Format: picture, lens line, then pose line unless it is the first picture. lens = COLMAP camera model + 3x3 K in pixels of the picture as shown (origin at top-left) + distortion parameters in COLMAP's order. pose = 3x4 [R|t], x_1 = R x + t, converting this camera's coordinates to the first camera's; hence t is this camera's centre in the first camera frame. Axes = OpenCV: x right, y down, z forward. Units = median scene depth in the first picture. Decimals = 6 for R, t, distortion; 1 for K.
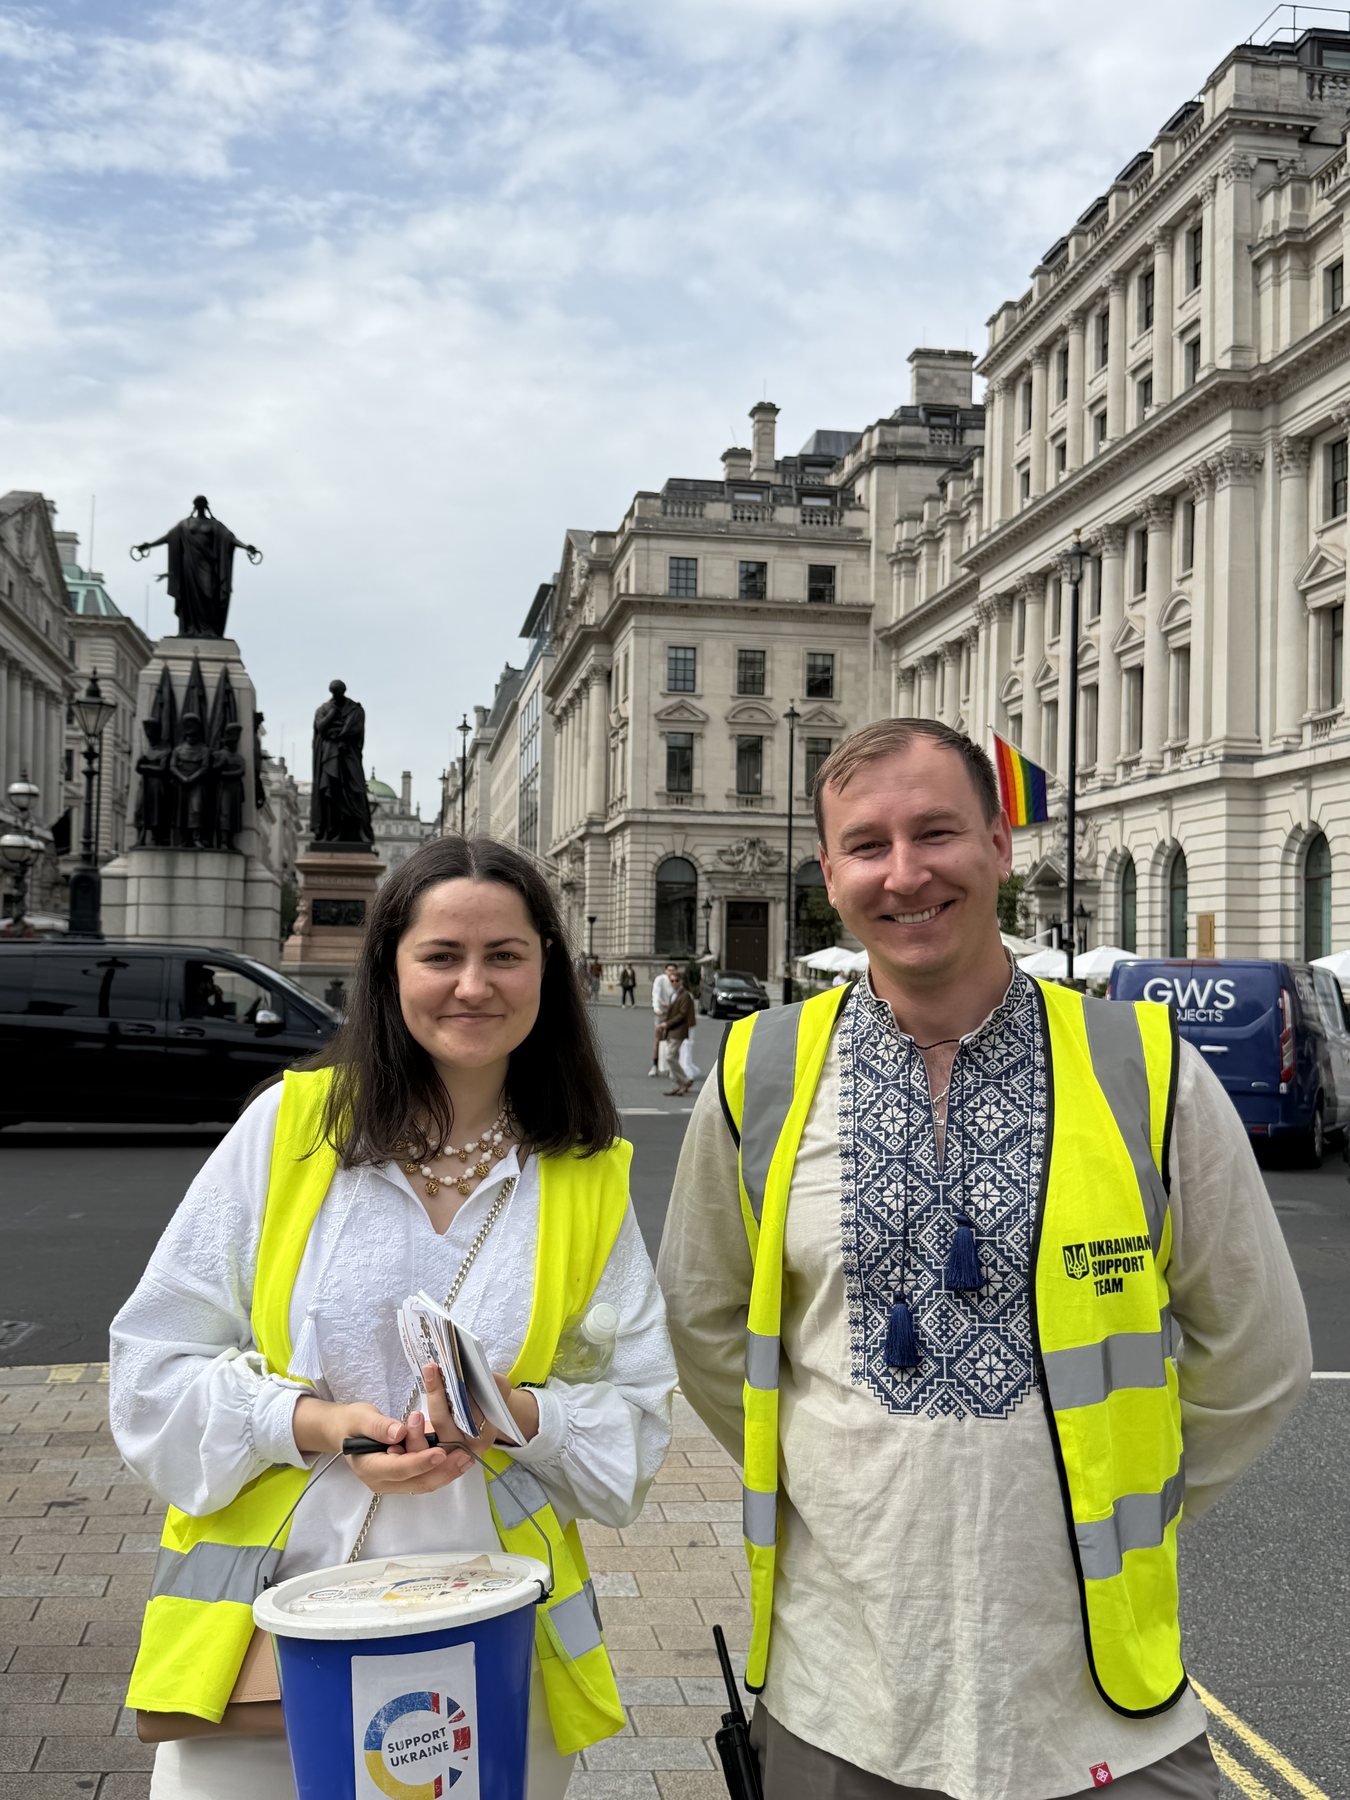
lens RADIAL K [[1821.4, 0, 675.0], [0, 1821.4, 900.0], [0, 0, 1]] dist [0.206856, -0.466889]
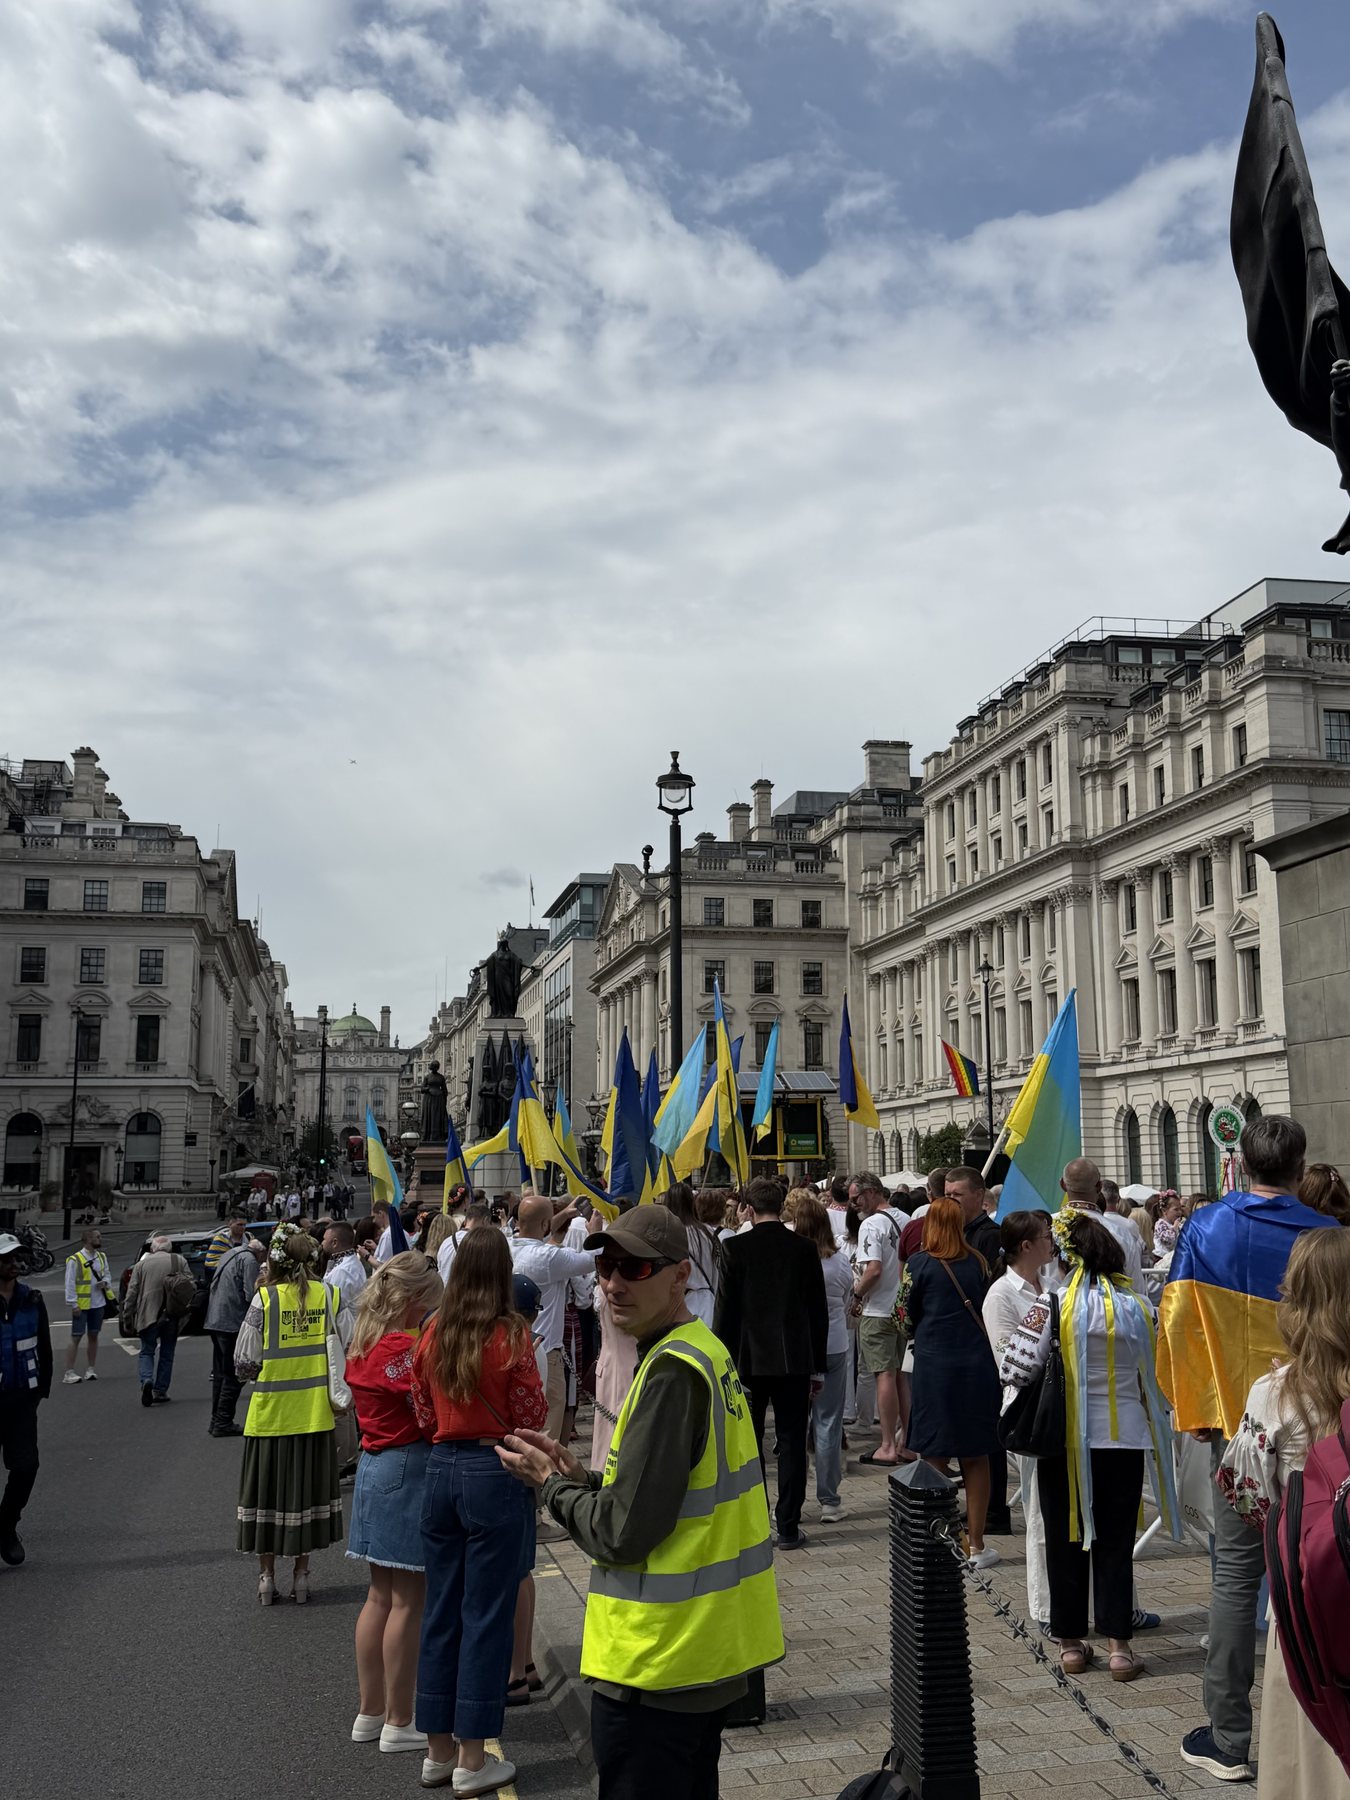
lens RADIAL K [[1821.4, 0, 675.0], [0, 1821.4, 900.0], [0, 0, 1]] dist [0.206856, -0.466889]
pose [[0.999181, -0.016606, 0.036905, -0.096033], [0.020772, 0.993086, -0.115537, -0.028778], [-0.034731, 0.116209, 0.992617, -0.491447]]
